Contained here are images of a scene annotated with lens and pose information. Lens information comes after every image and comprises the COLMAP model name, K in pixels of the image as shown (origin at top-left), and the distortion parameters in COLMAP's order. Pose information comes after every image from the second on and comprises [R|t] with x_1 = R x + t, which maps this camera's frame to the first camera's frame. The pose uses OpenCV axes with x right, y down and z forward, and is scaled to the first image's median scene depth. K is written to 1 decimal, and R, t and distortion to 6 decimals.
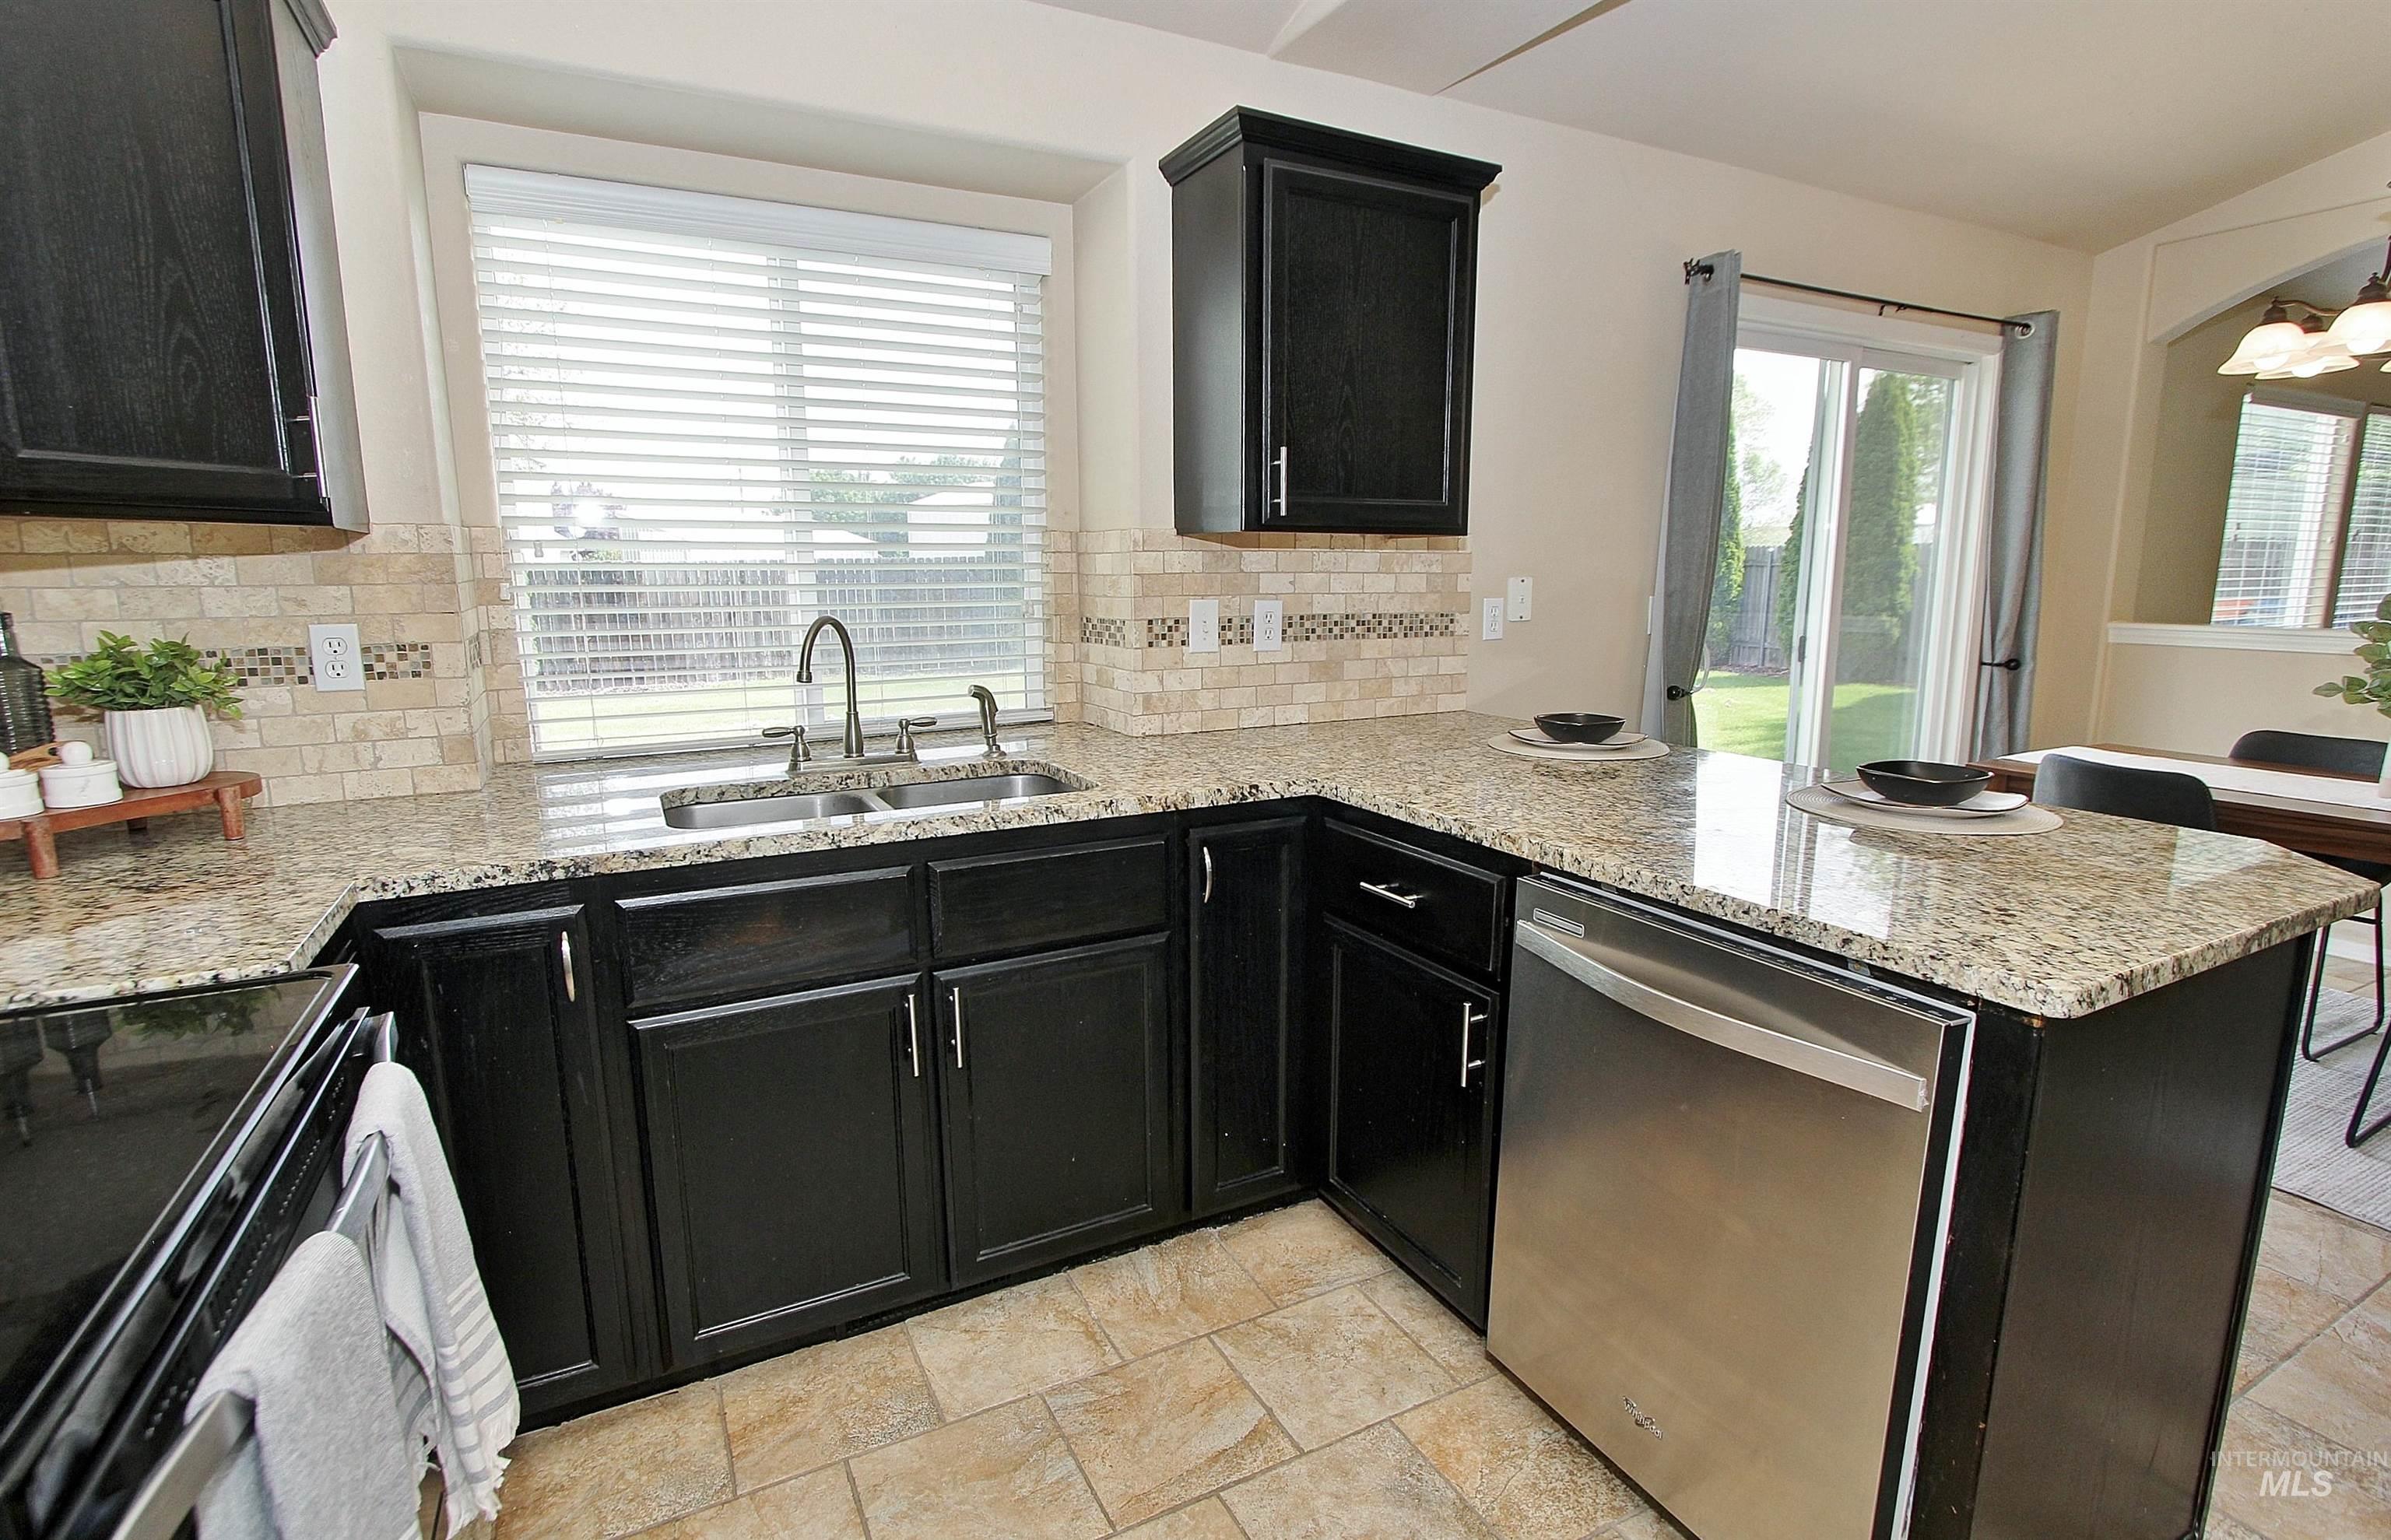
lens RADIAL K [[1124.1, 0, 1191.9], [0, 1124.1, 760.8], [0, 0, 1]] dist [-0.017437, 0.002664]
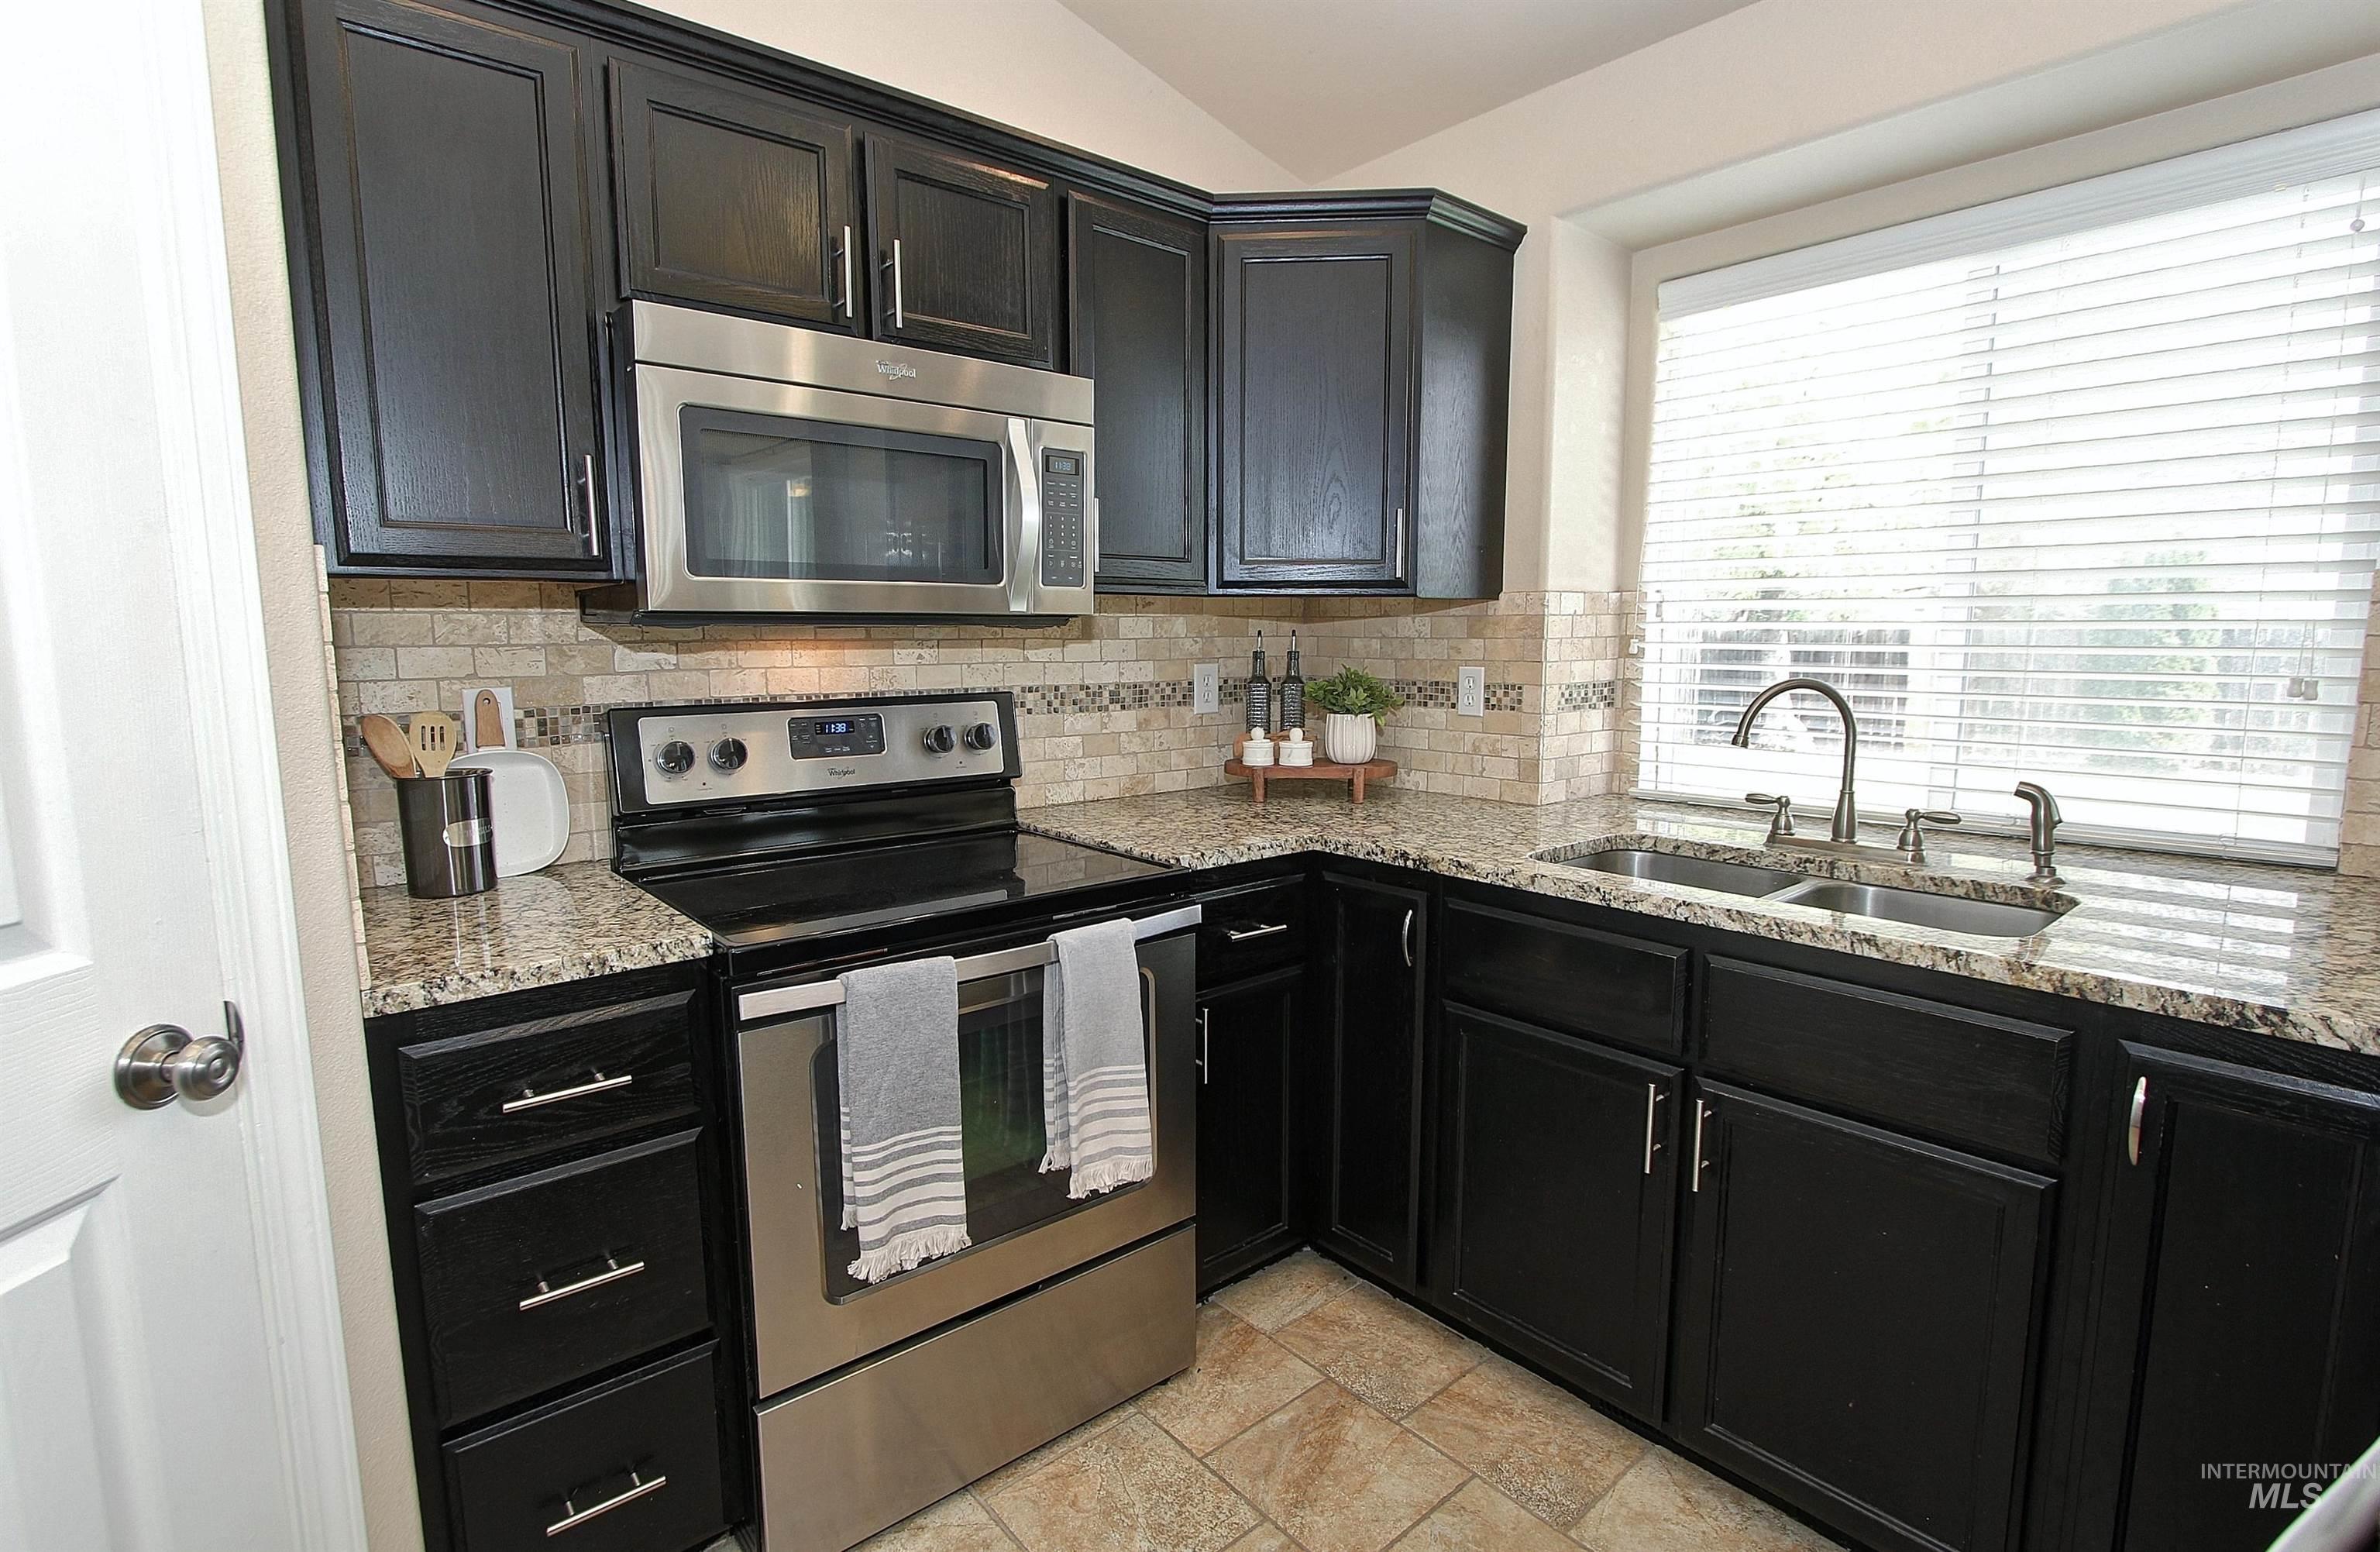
lens RADIAL K [[1119.1, 0, 1184.8], [0, 1119.1, 775.2], [0, 0, 1]] dist [-0.017437, 0.002664]
pose [[0.225918, 0.124683, -0.966134, 0.387758], [-0.163686, 0.982533, 0.088523, -0.044780], [0.960296, 0.138144, 0.242381, 0.279830]]
